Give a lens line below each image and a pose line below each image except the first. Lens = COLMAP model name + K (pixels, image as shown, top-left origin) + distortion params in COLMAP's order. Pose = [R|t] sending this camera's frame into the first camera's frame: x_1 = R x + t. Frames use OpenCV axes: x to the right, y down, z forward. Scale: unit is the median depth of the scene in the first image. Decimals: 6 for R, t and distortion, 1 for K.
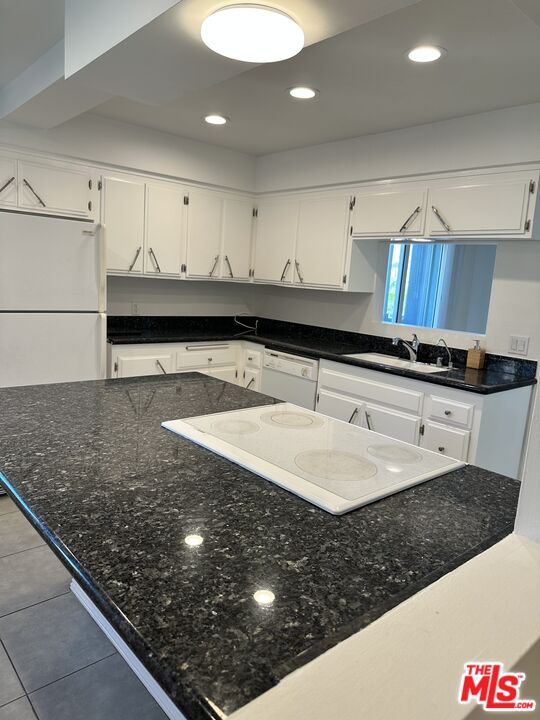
lens RADIAL K [[502.6, 0, 265.3], [0, 502.6, 358.1], [0, 0, 1]] dist [0.092534, -0.138862]
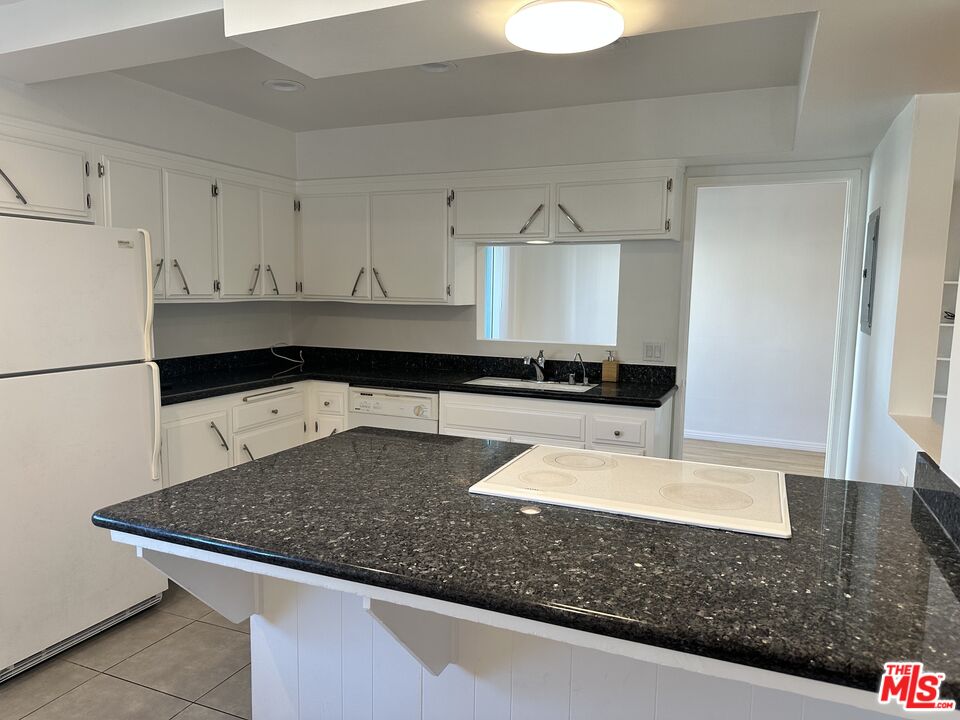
lens RADIAL K [[670.1, 0, 479.8], [0, 670.1, 364.7], [0, 0, 1]] dist [0.092534, -0.138862]
pose [[0.901949, -0.101403, 0.419768, -0.277823], [0.115403, 0.993286, -0.008017, -0.024999], [-0.416137, 0.055674, 0.907596, 0.012154]]
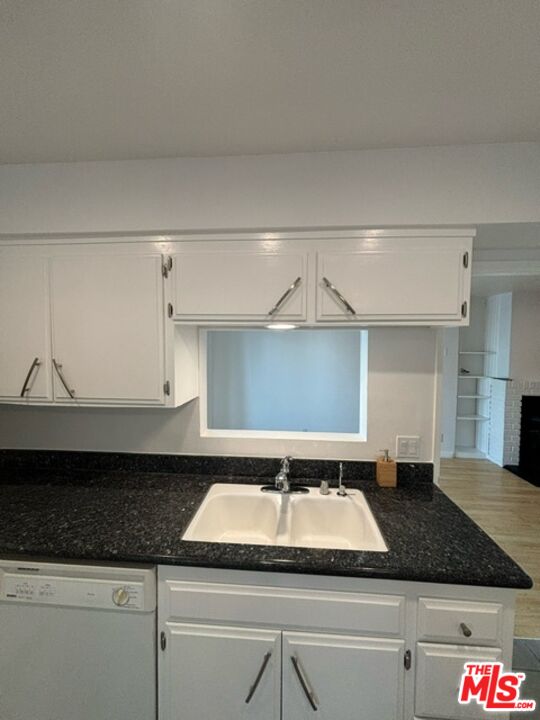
lens RADIAL K [[291.9, 0, 273.2], [0, 291.9, 357.5], [0, 0, 1]] dist [0.002368, -0.000030]
pose [[0.705060, -0.092249, 0.703122, 0.005181], [0.157023, 0.987200, -0.027936, -0.173630], [-0.691545, 0.130103, 0.710520, 0.701346]]
